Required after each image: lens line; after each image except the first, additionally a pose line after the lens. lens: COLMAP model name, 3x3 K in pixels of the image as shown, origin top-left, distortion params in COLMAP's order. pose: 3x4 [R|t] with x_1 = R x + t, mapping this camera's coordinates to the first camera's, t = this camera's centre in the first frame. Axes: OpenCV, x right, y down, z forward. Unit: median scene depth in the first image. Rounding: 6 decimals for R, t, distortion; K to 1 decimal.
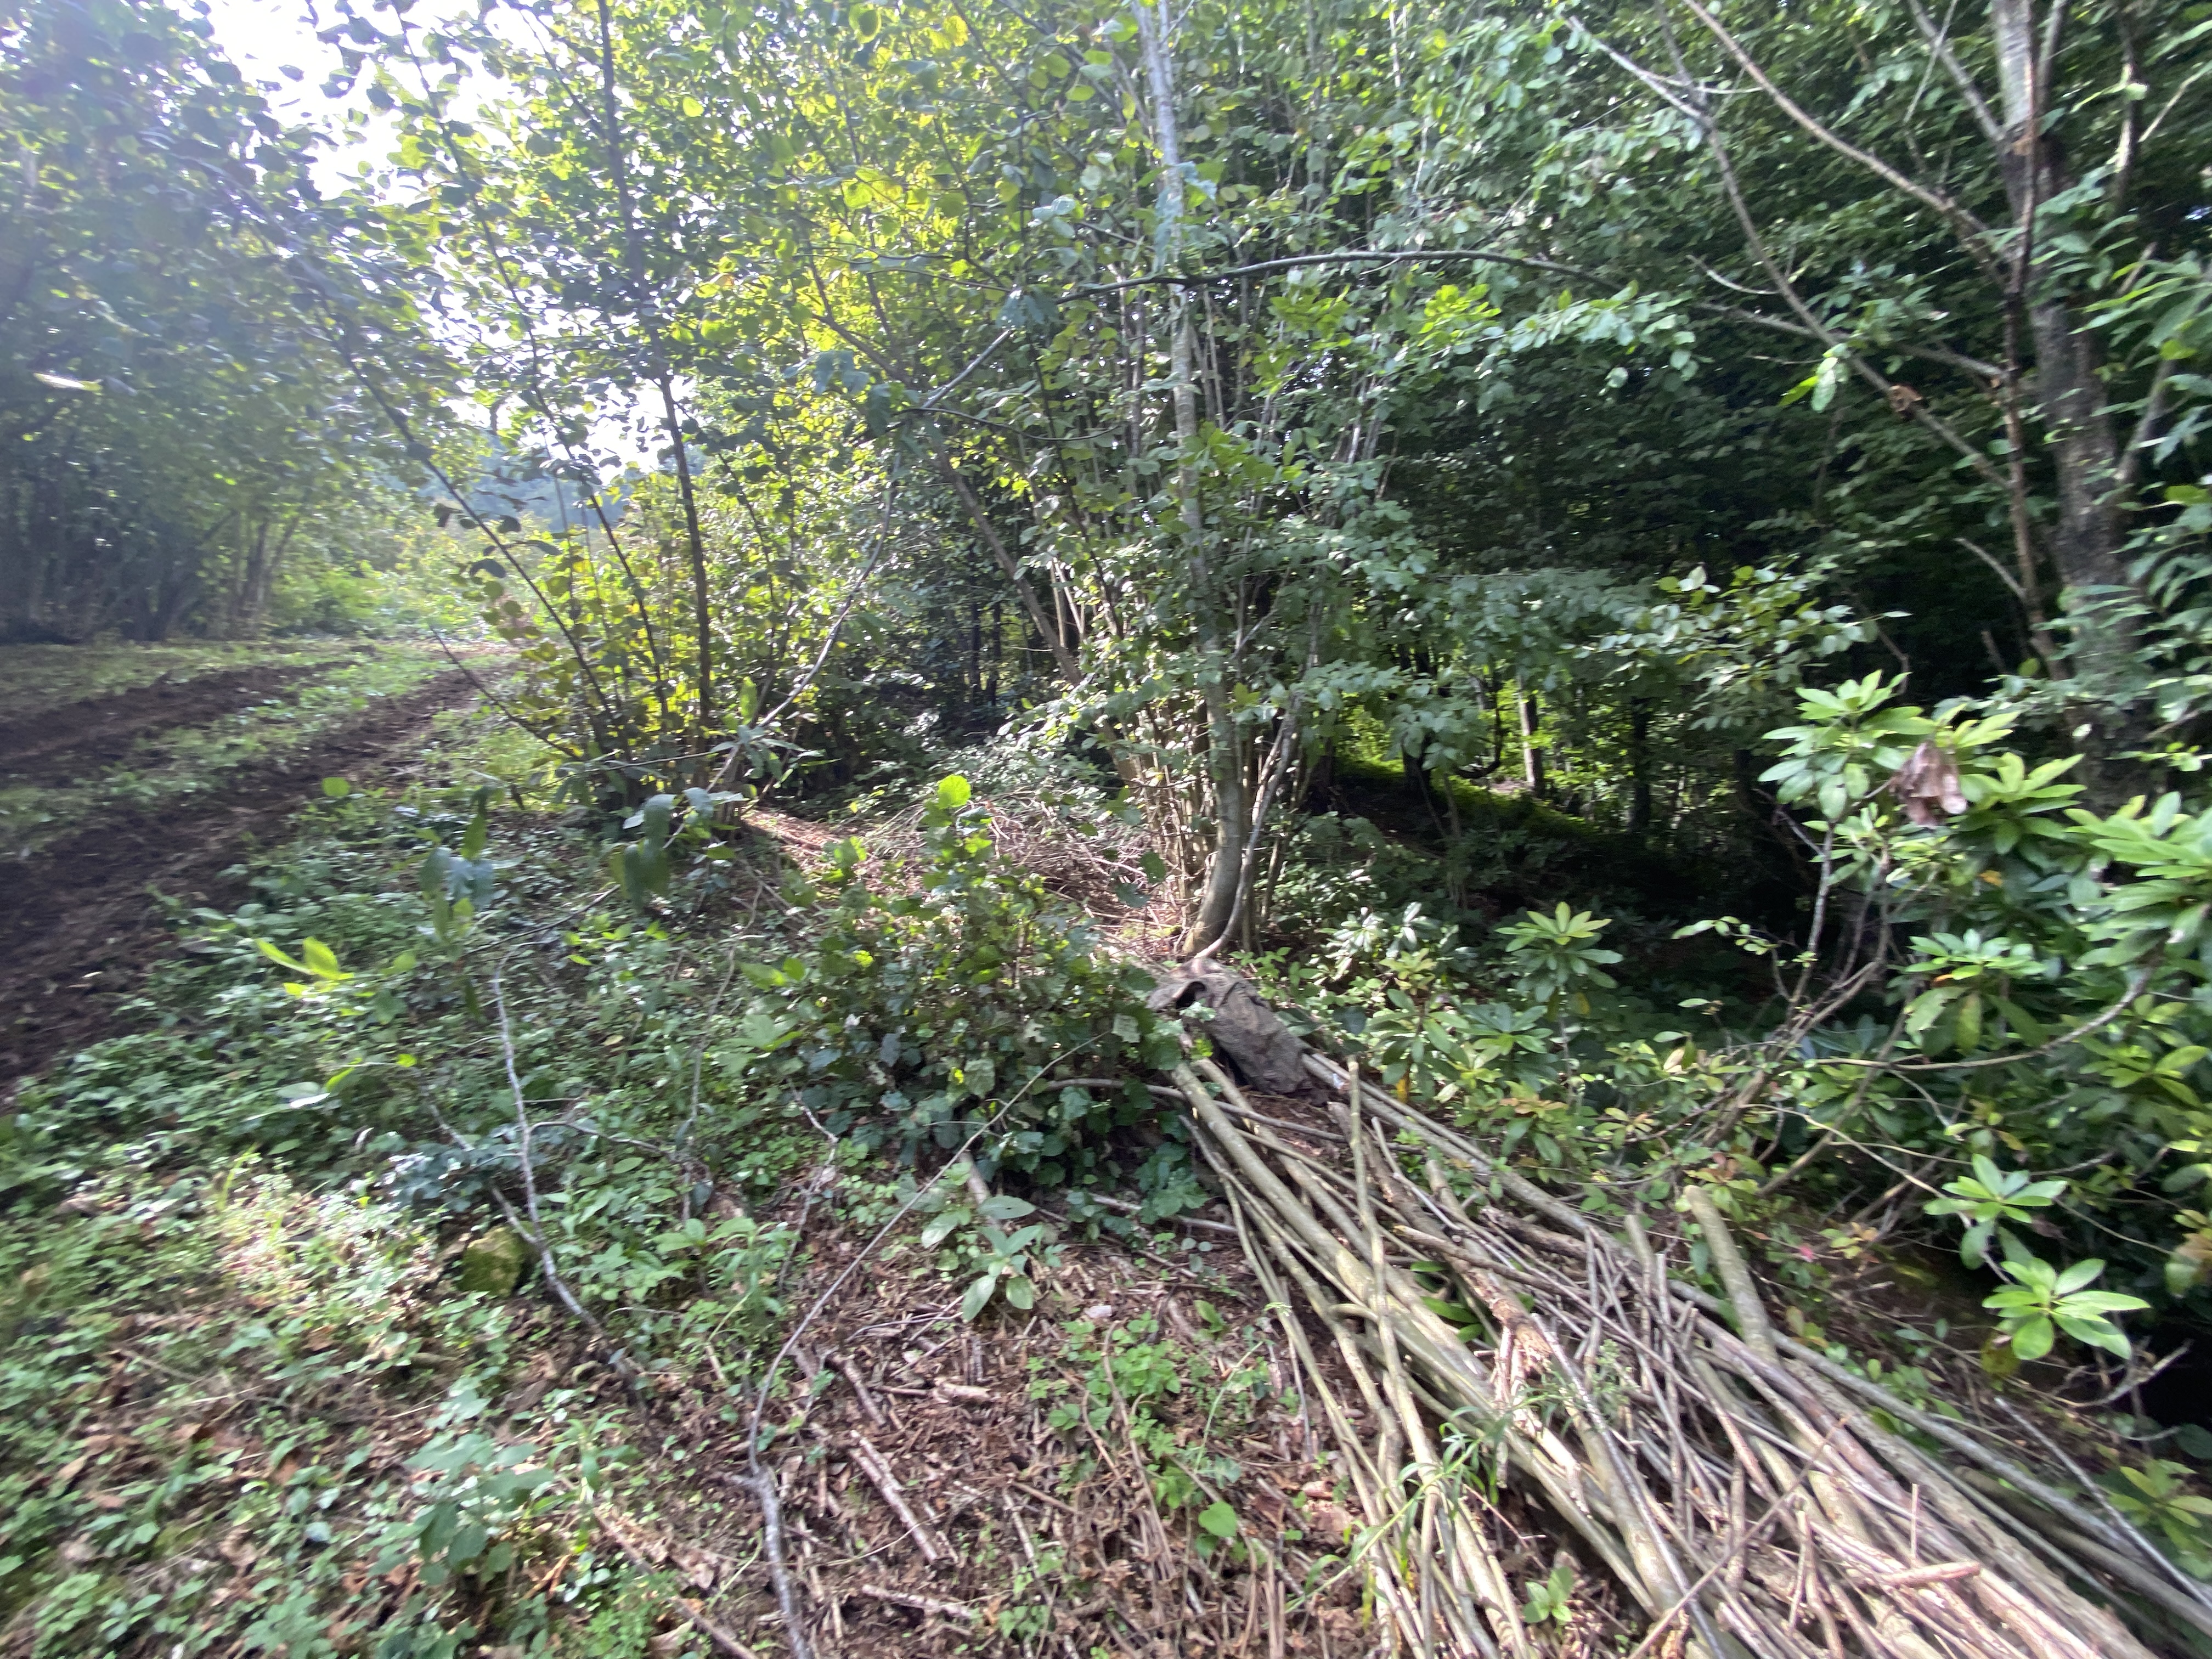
lens RADIAL K [[871.6, 0, 1100.6], [0, 871.6, 839.7], [0, 0, 1]] dist [-0.010829, -0.010942]
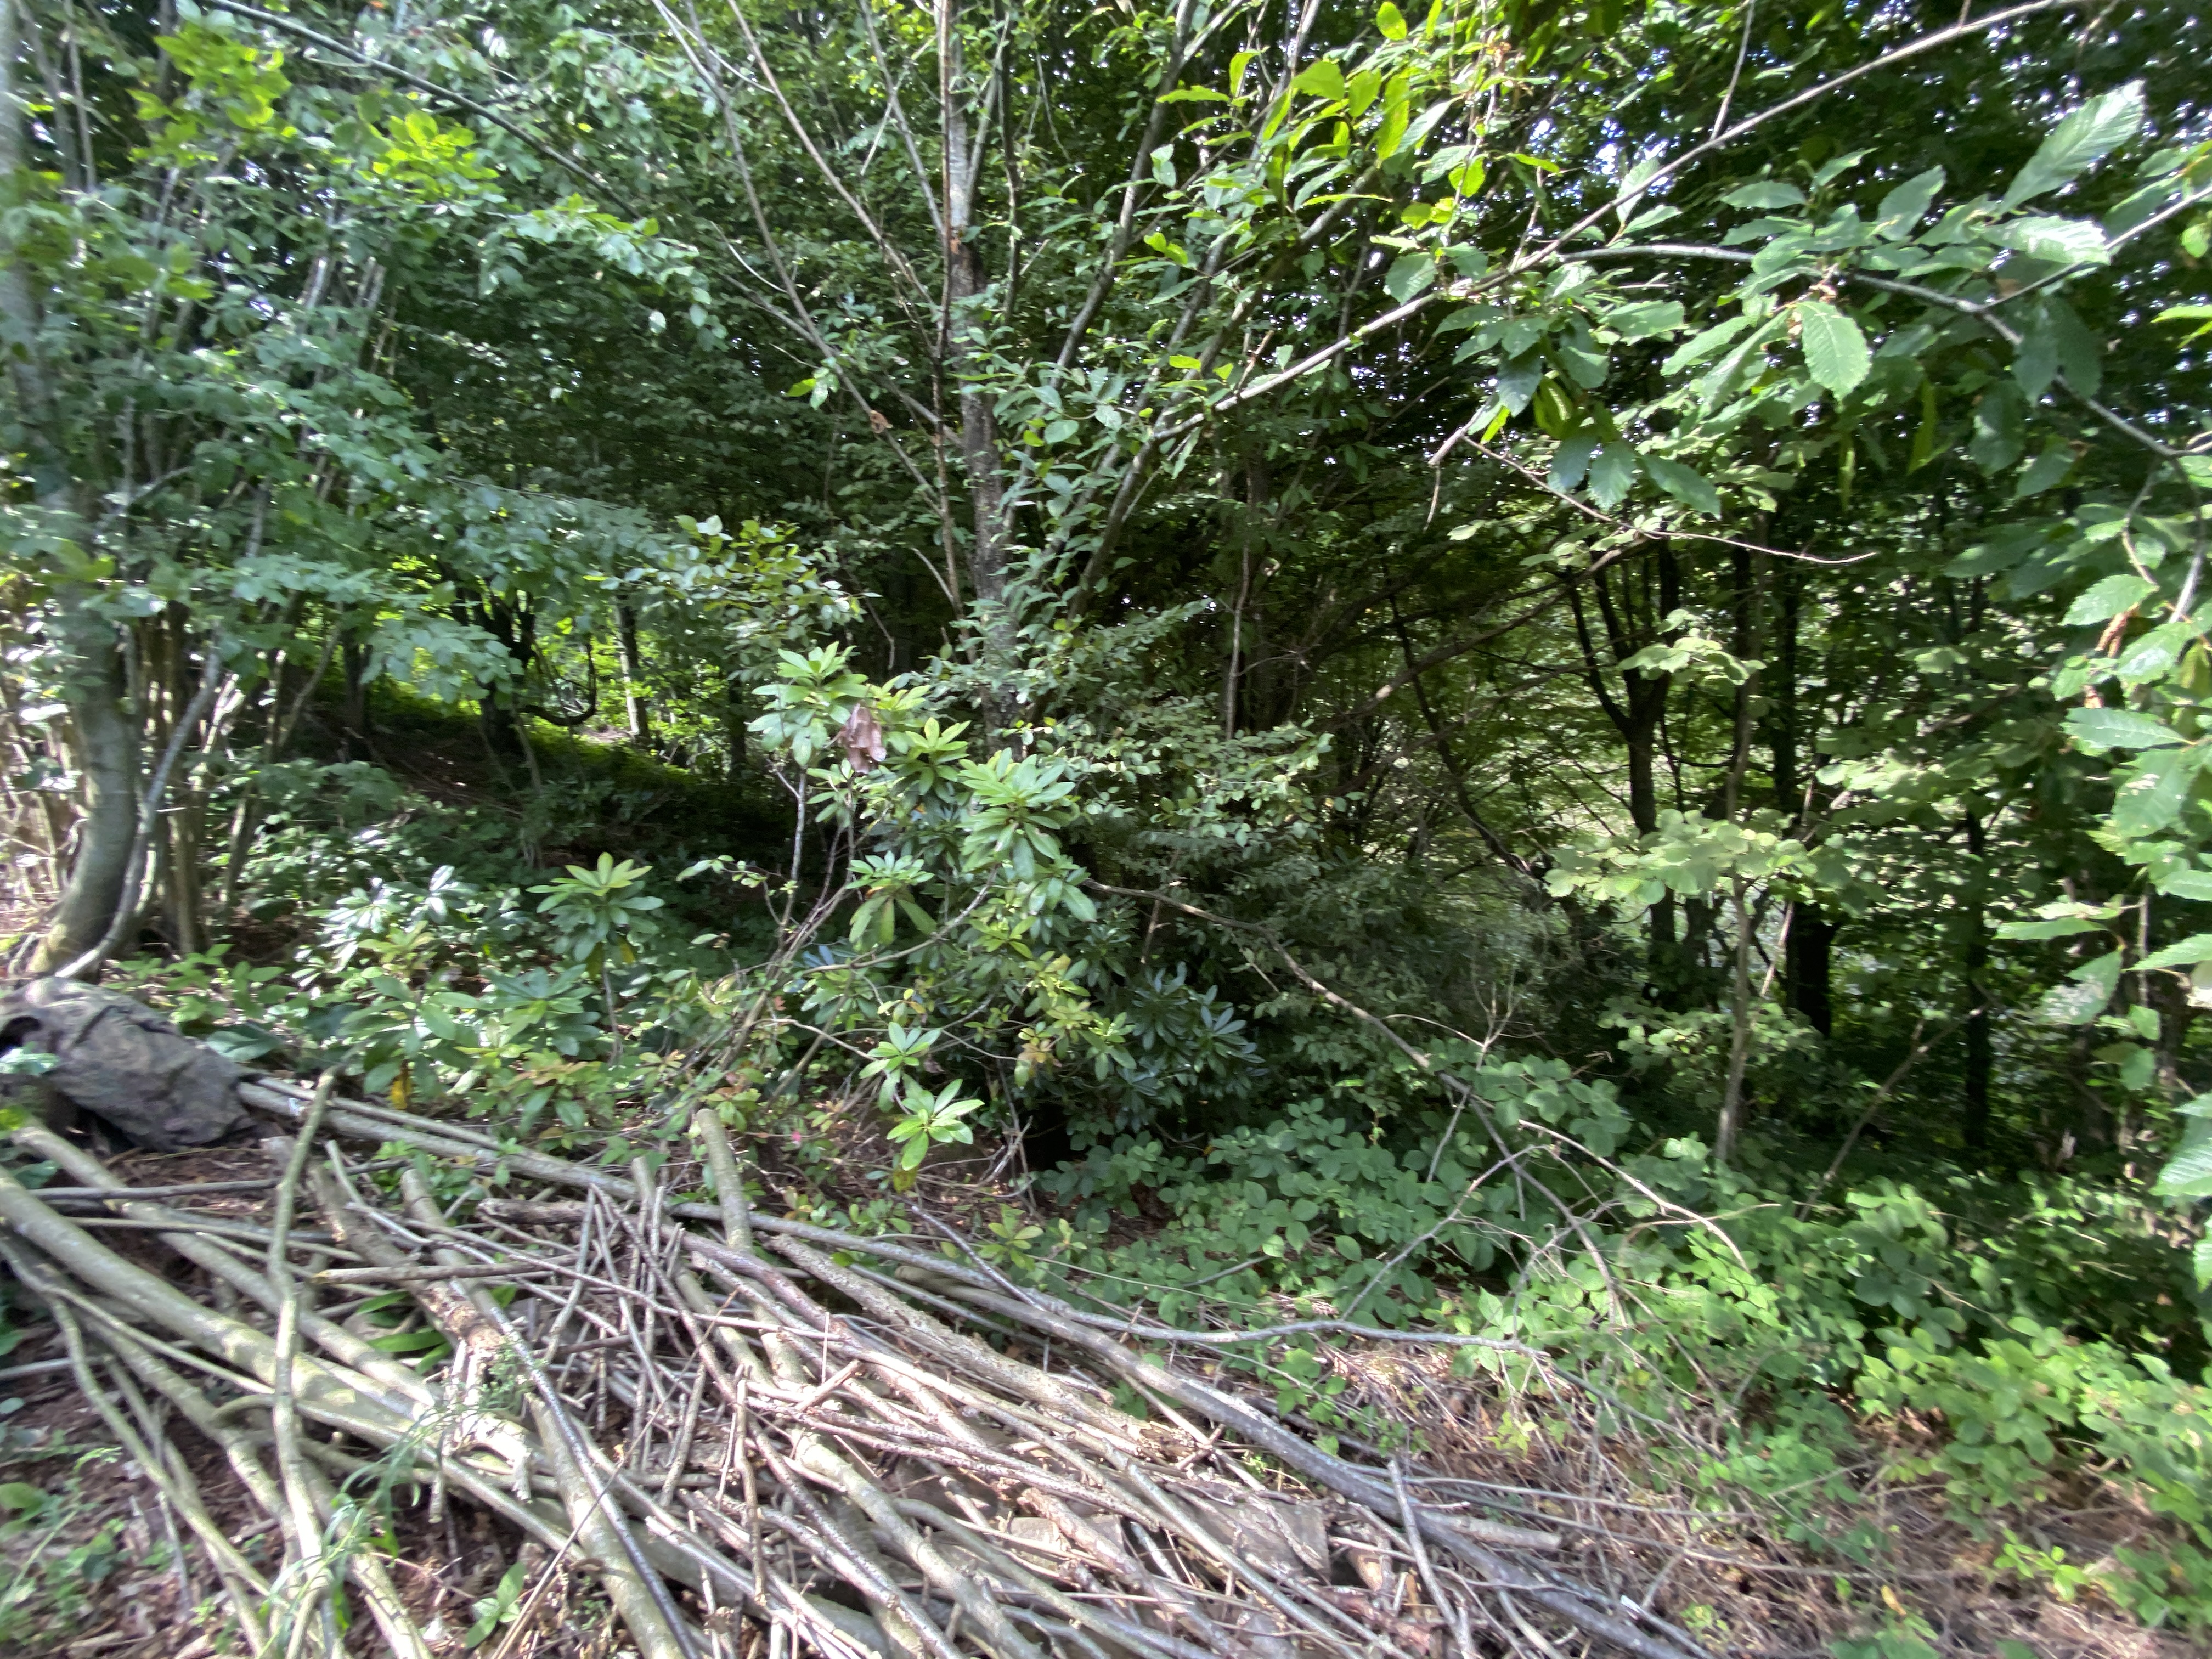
lens RADIAL K [[871.6, 0, 1105.3], [0, 871.6, 842.8], [0, 0, 1]] dist [-0.010829, -0.010942]
pose [[0.588912, -0.065371, 0.805549, 0.127760], [0.017765, 0.997530, 0.067963, 0.006741], [-0.808002, -0.025714, 0.588619, -0.027622]]
